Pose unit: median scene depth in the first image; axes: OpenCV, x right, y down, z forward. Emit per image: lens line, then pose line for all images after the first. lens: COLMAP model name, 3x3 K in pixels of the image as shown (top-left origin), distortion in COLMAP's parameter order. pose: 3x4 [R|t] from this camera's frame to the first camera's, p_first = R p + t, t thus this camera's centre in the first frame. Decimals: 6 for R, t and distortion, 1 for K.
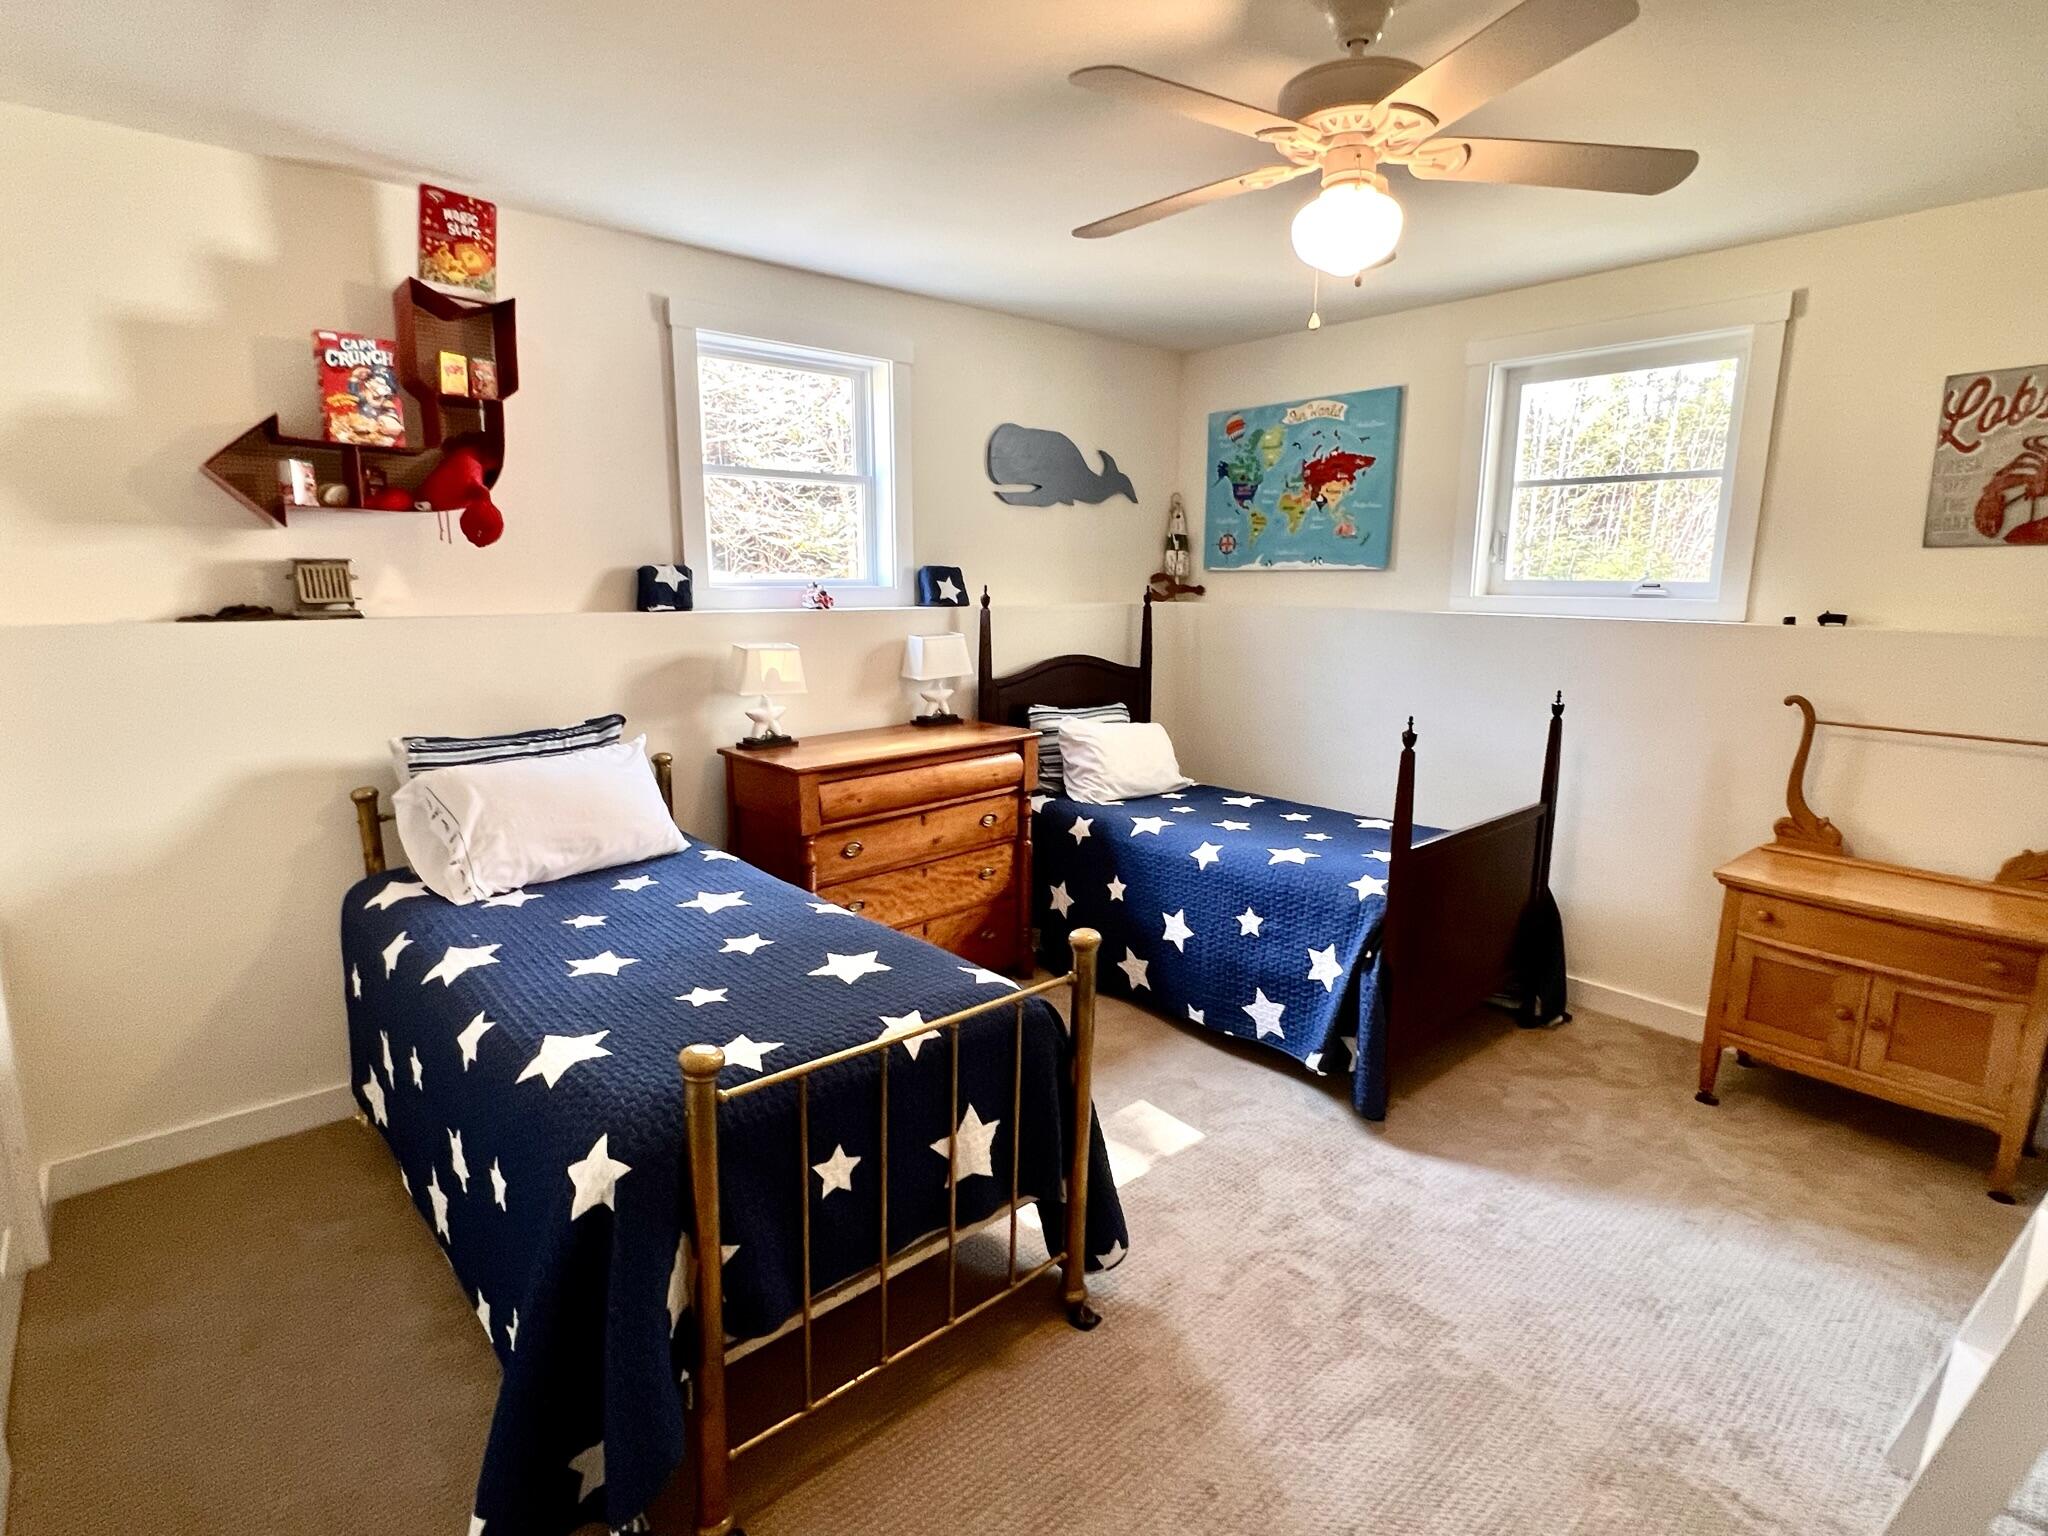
lens RADIAL K [[1042.1, 0, 1022.0], [0, 1042.1, 772.6], [0, 0, 1]] dist [-0.000203, 0.000345]
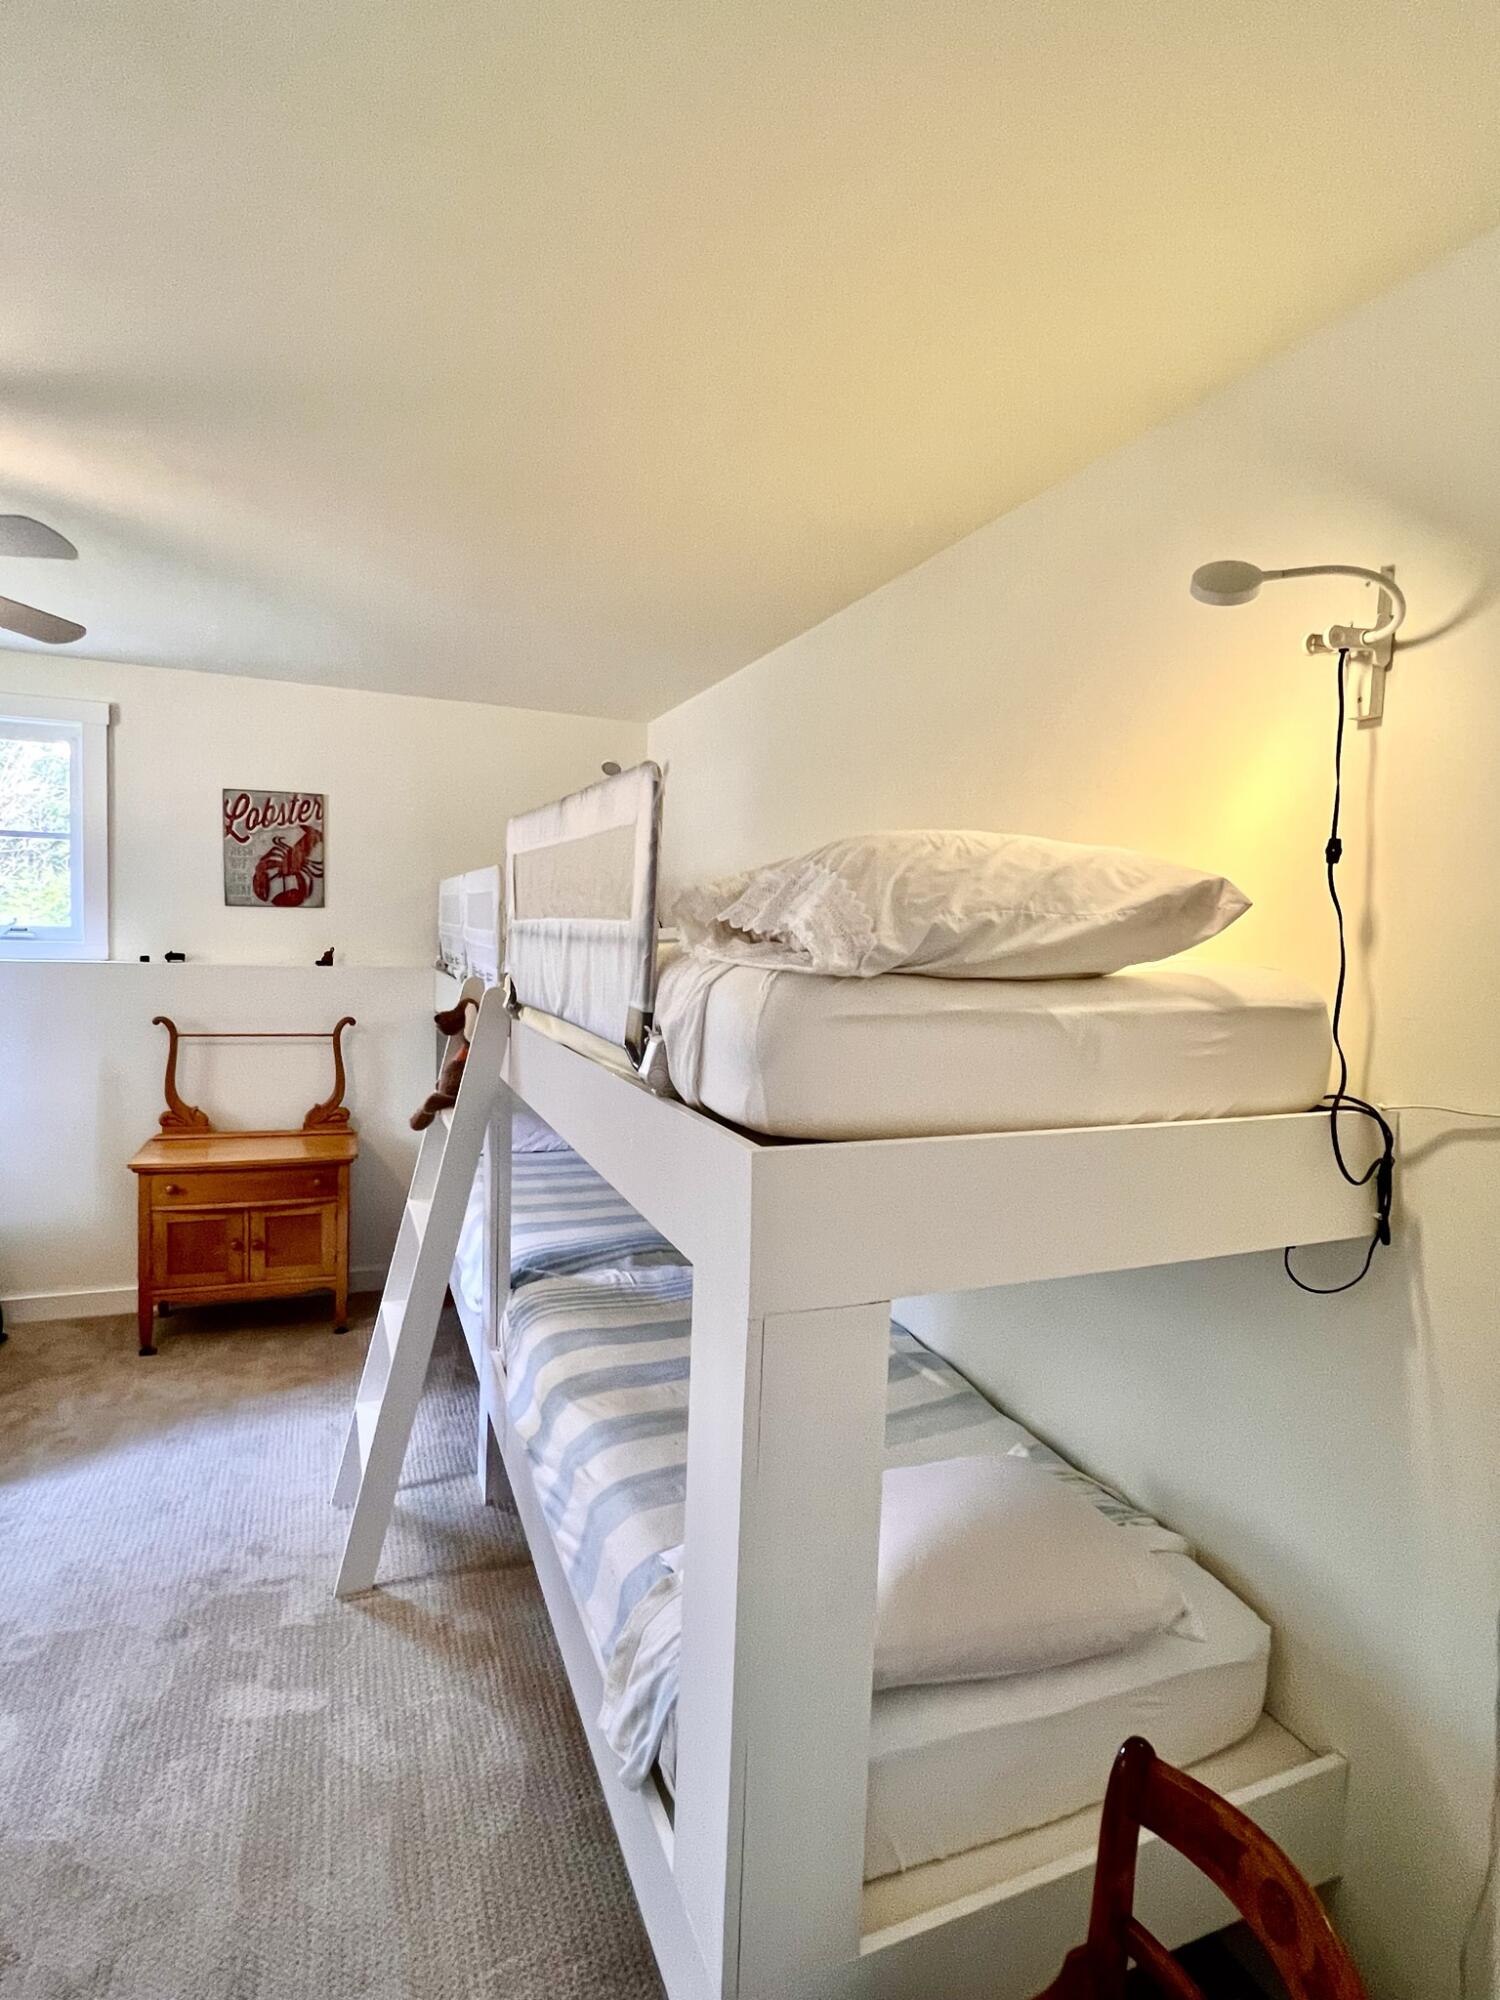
lens RADIAL K [[1017.6, 0, 746.5], [0, 1017.6, 1000.0], [0, 0, 1]] dist [-0.000203, 0.000345]
pose [[0.335602, -0.065593, 0.939718, -0.209539], [0.147551, 0.988920, 0.016332, -0.008172], [-0.930376, 0.133176, 0.341561, -0.114033]]
